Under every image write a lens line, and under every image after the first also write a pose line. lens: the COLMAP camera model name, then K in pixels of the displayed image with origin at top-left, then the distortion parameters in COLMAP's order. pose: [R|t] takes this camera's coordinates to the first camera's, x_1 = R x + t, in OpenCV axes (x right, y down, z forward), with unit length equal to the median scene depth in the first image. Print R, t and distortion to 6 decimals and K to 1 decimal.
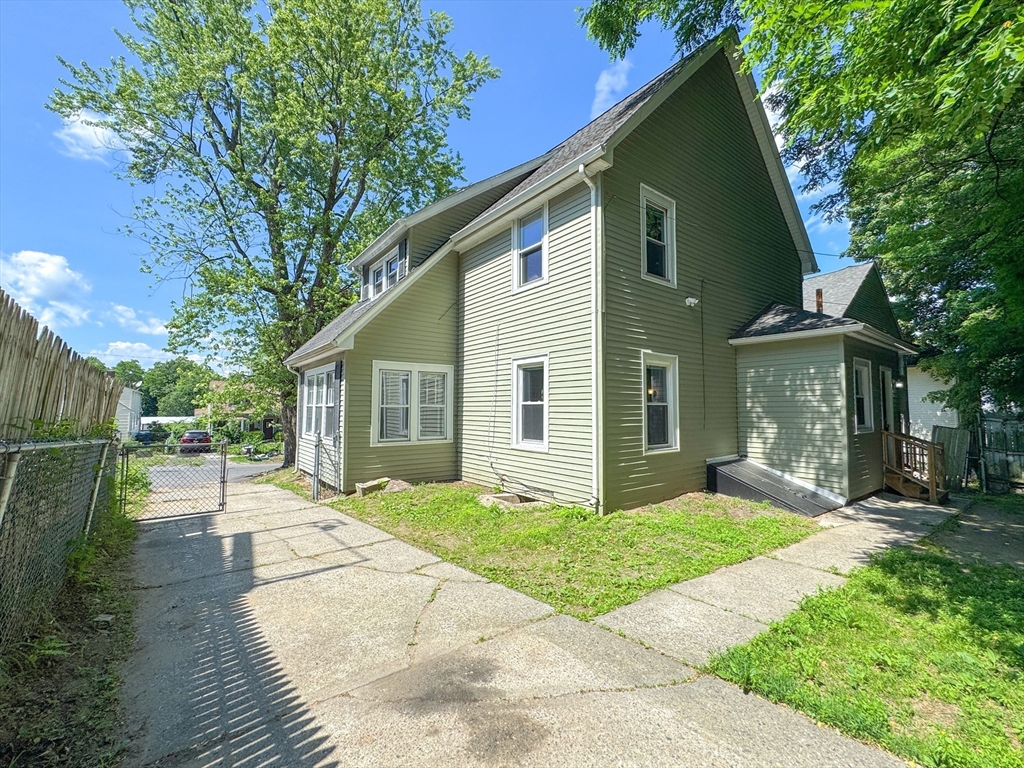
lens RADIAL K [[413.9, 0, 508.8], [0, 413.9, 382.6], [0, 0, 1]] dist [-0.003533, 0.000289]
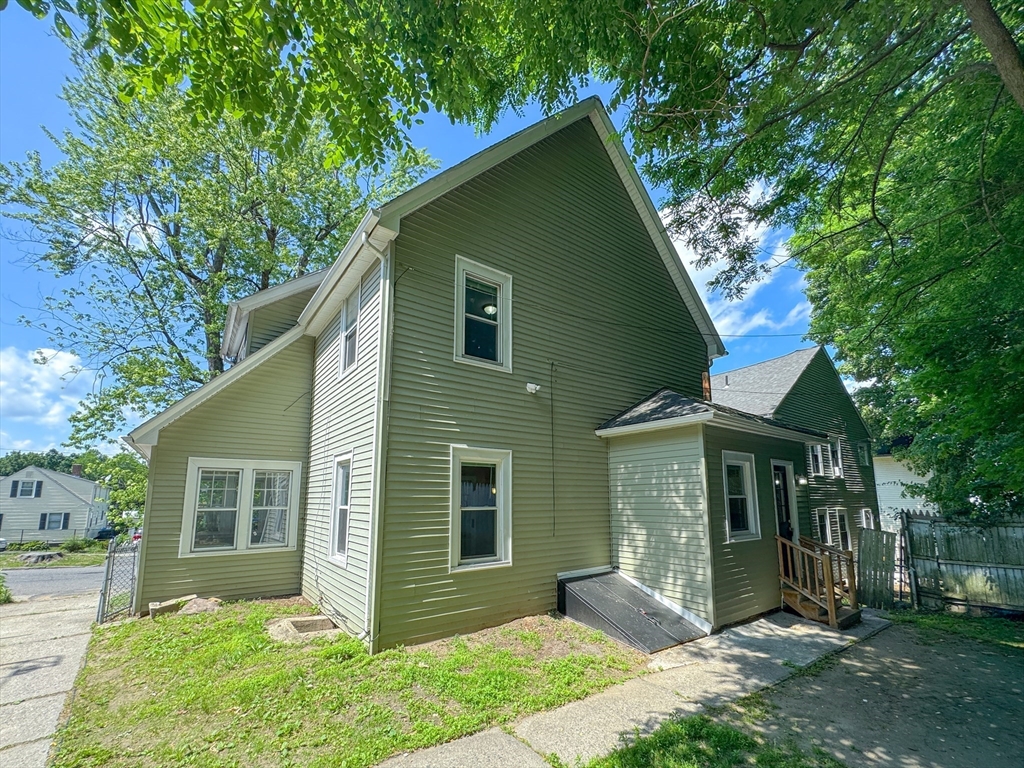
lens RADIAL K [[413.9, 0, 521.2], [0, 413.9, 438.6], [0, 0, 1]] dist [-0.003533, 0.000289]
pose [[0.999875, -0.007884, -0.013695, 0.418573], [0.006755, 0.996724, -0.080597, -0.019926], [0.014285, 0.080494, 0.996653, 0.143660]]
